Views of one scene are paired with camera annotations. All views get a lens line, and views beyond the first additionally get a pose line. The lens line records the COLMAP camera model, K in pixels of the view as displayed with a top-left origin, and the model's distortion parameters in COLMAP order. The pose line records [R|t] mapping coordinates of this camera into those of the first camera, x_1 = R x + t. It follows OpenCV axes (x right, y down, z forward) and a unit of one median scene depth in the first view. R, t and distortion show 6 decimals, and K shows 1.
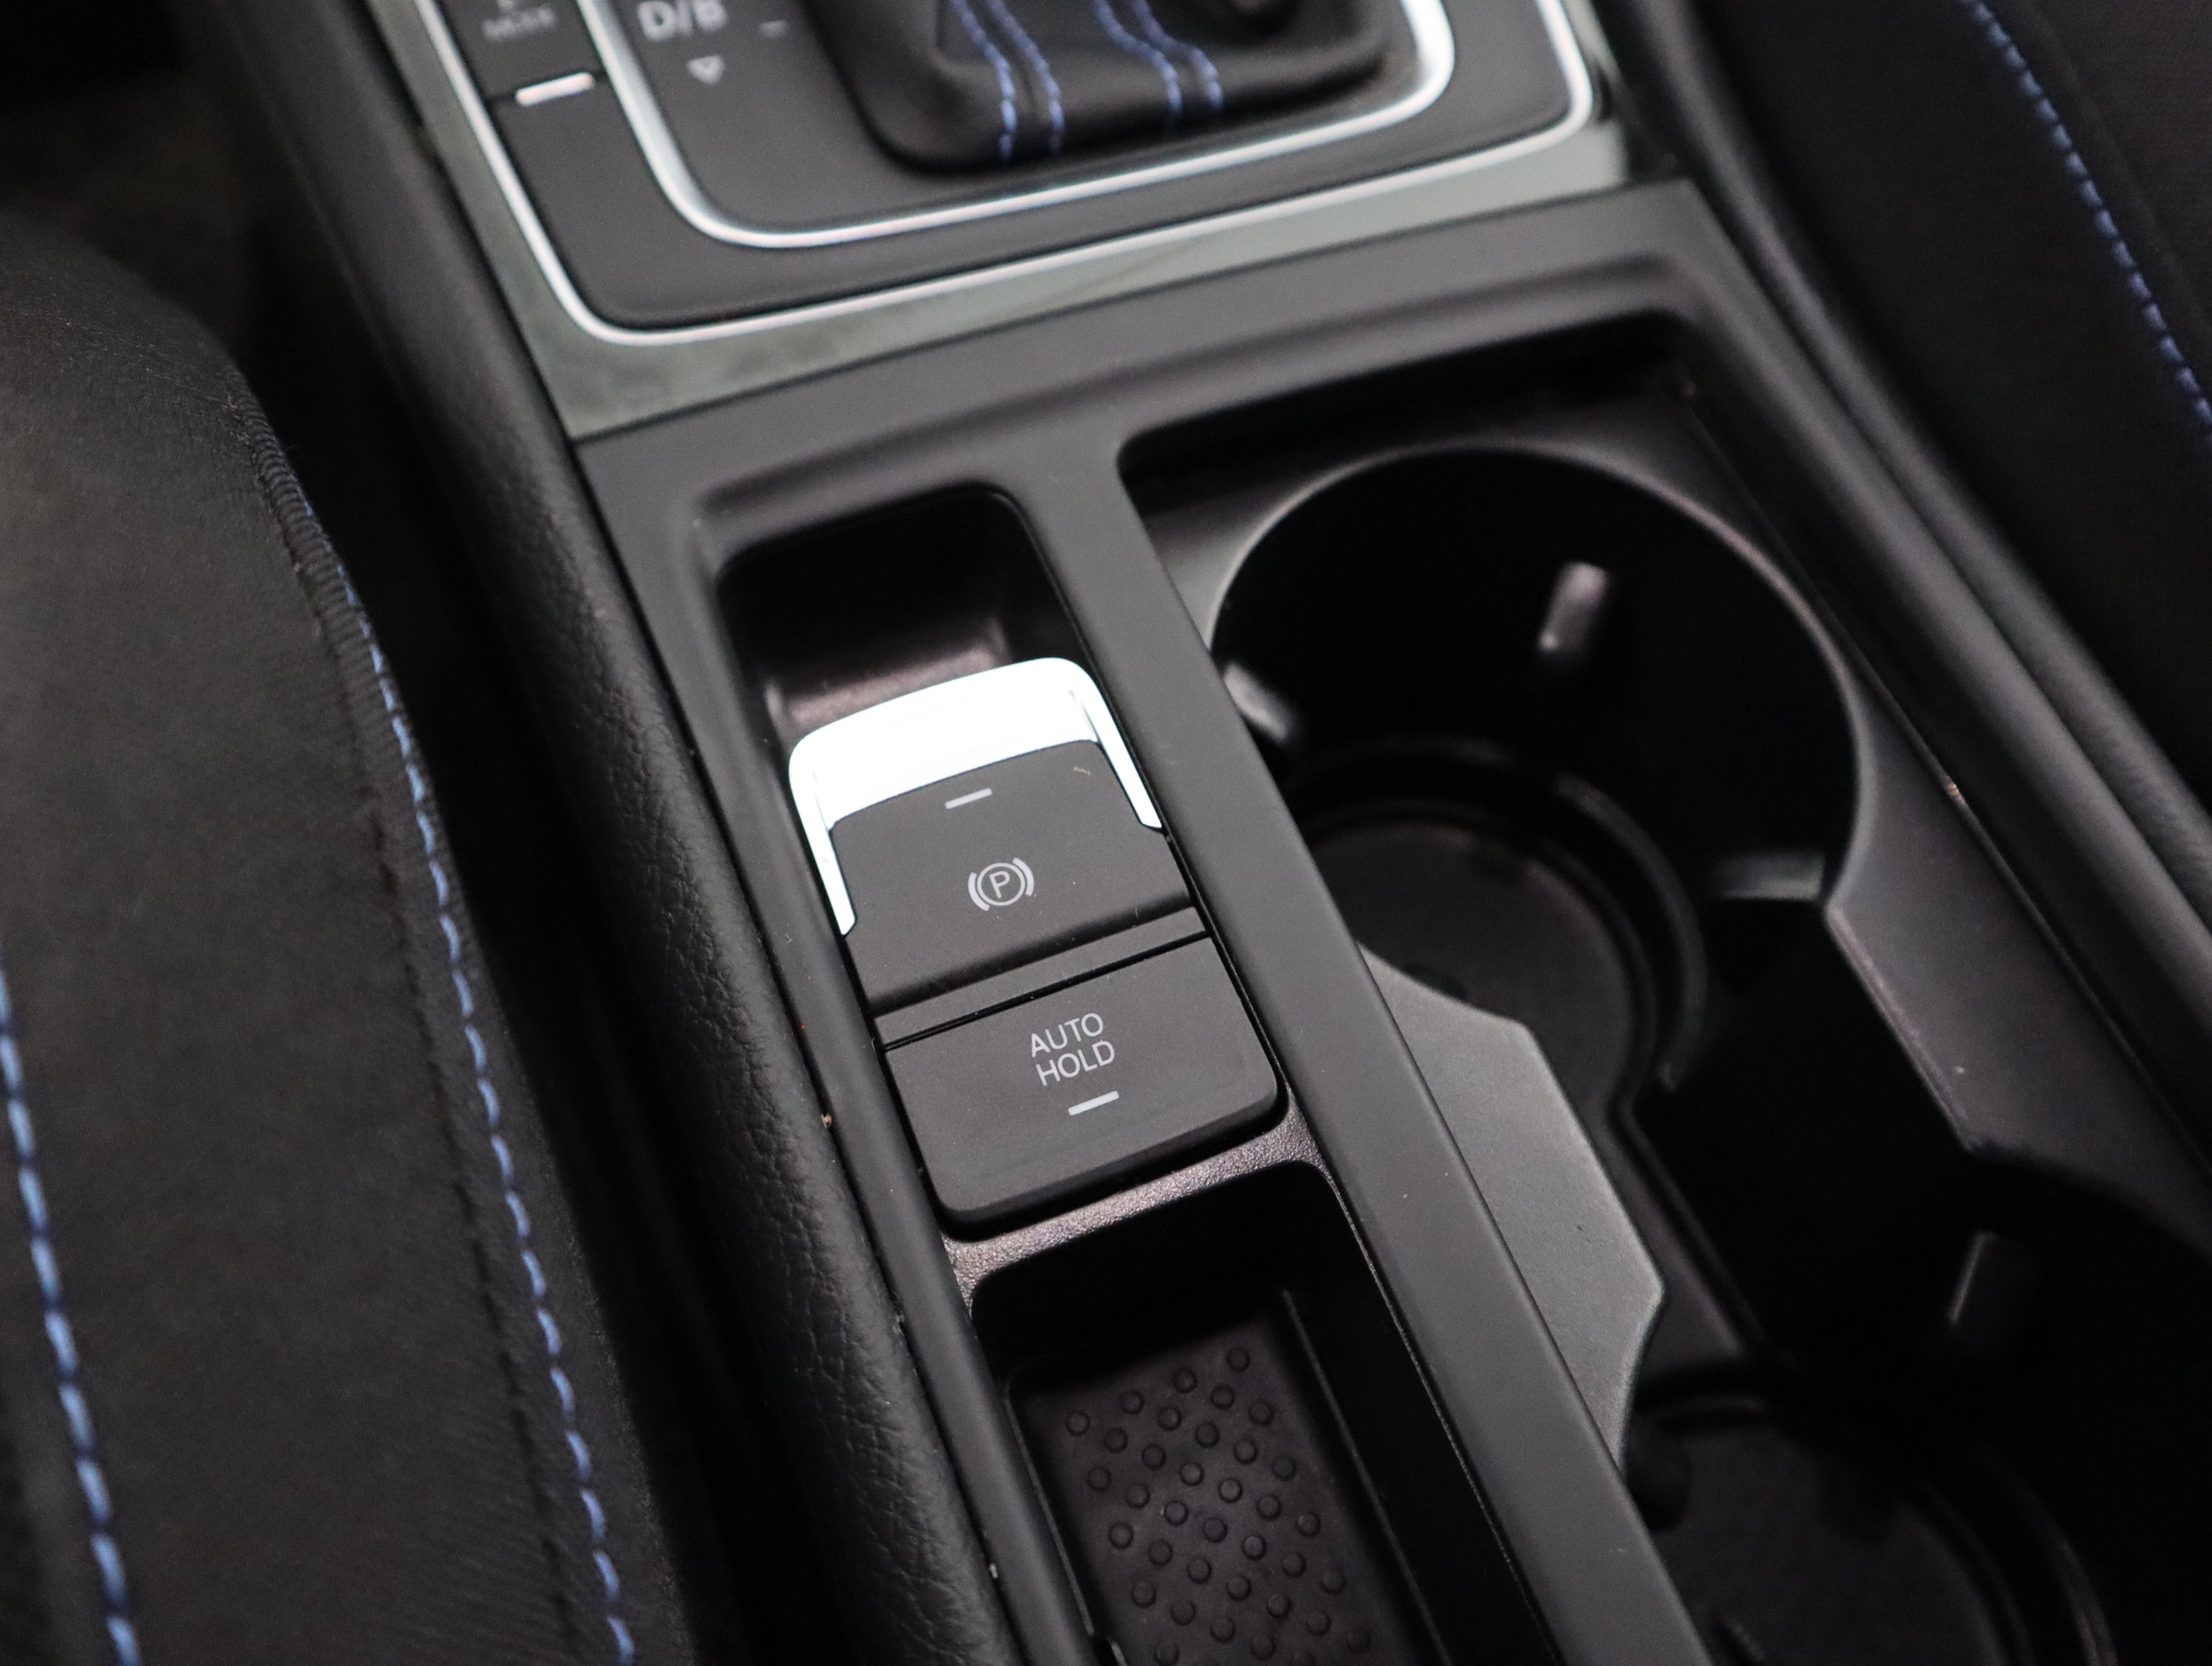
lens RADIAL K [[1732.7, 0, 1106.0], [0, 1732.7, 833.0], [0, 0, 1]] dist [-0.121189, 0.083193]
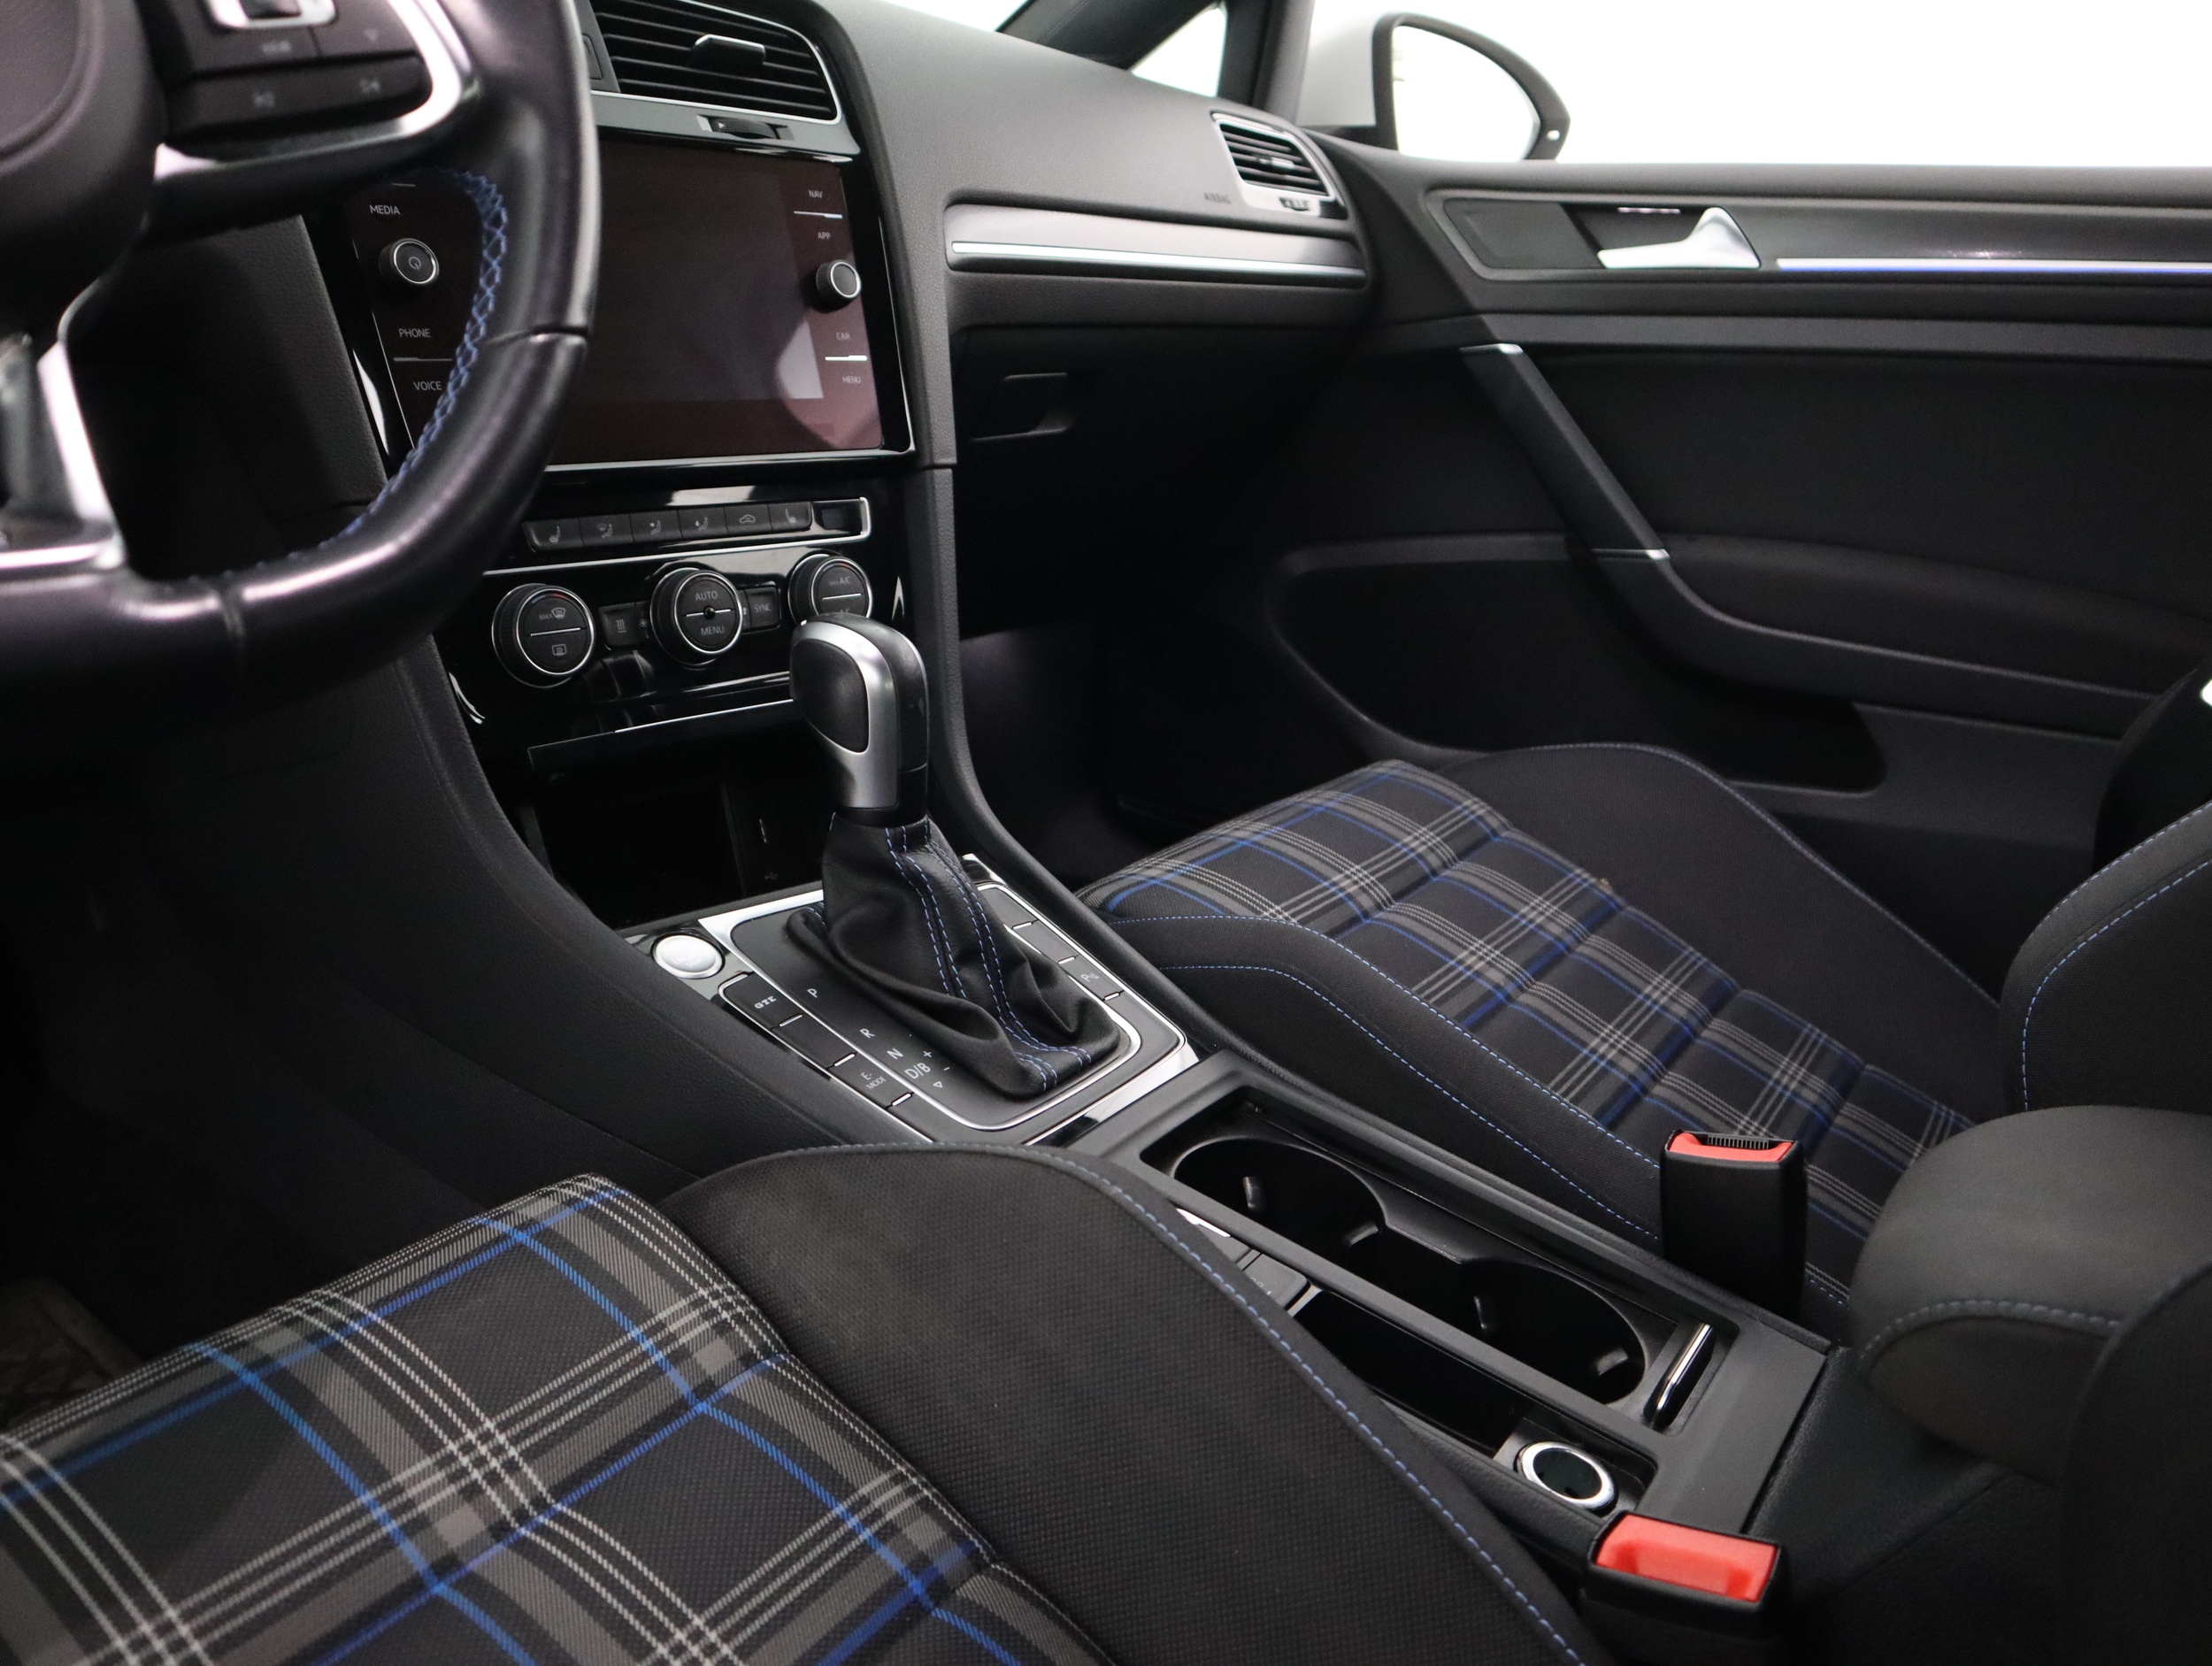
lens RADIAL K [[1732.7, 0, 1106.0], [0, 1732.7, 833.0], [0, 0, 1]] dist [-0.121189, 0.083193]
pose [[0.832949, -0.140983, 0.535088, -1.686448], [0.418160, 0.793688, -0.441815, 0.685805], [-0.362404, 0.591762, 0.720056, -1.617980]]
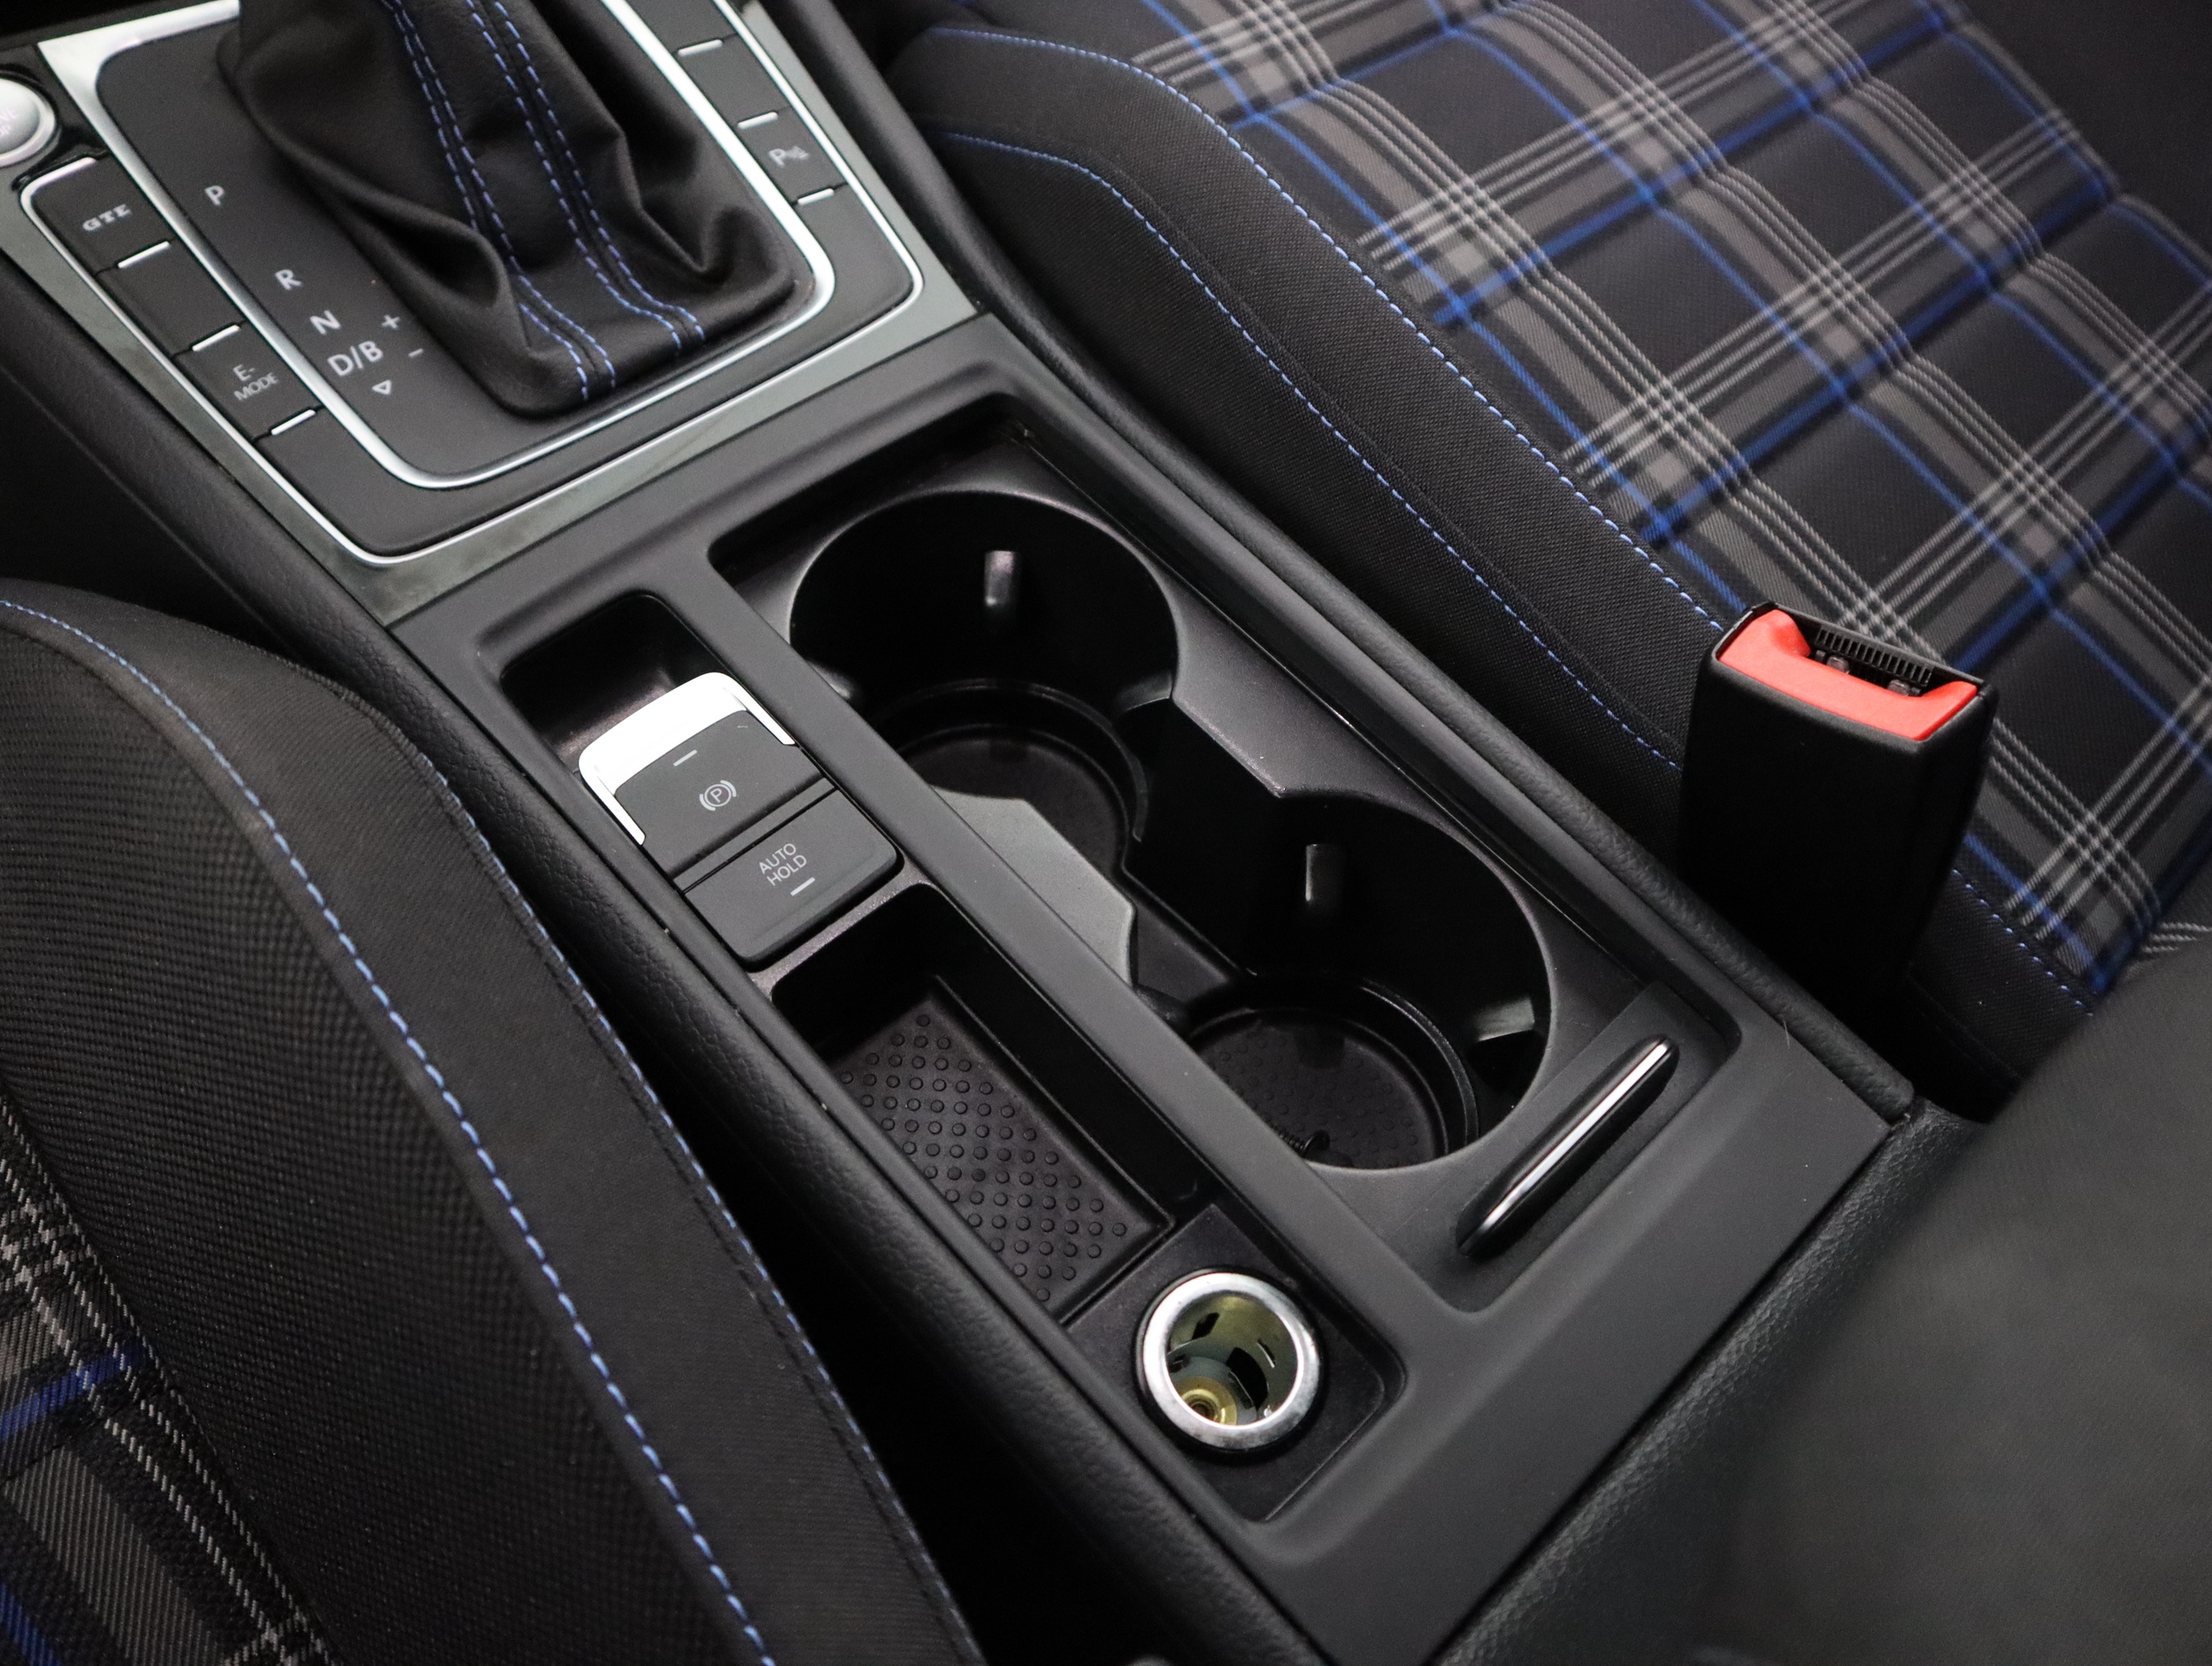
lens RADIAL K [[1732.7, 0, 1106.0], [0, 1732.7, 833.0], [0, 0, 1]] dist [-0.121189, 0.083193]
pose [[0.932257, -0.280612, 0.228370, -0.094280], [0.290923, 0.956670, -0.012092, 0.186126], [-0.215082, 0.077711, 0.973499, -0.745995]]
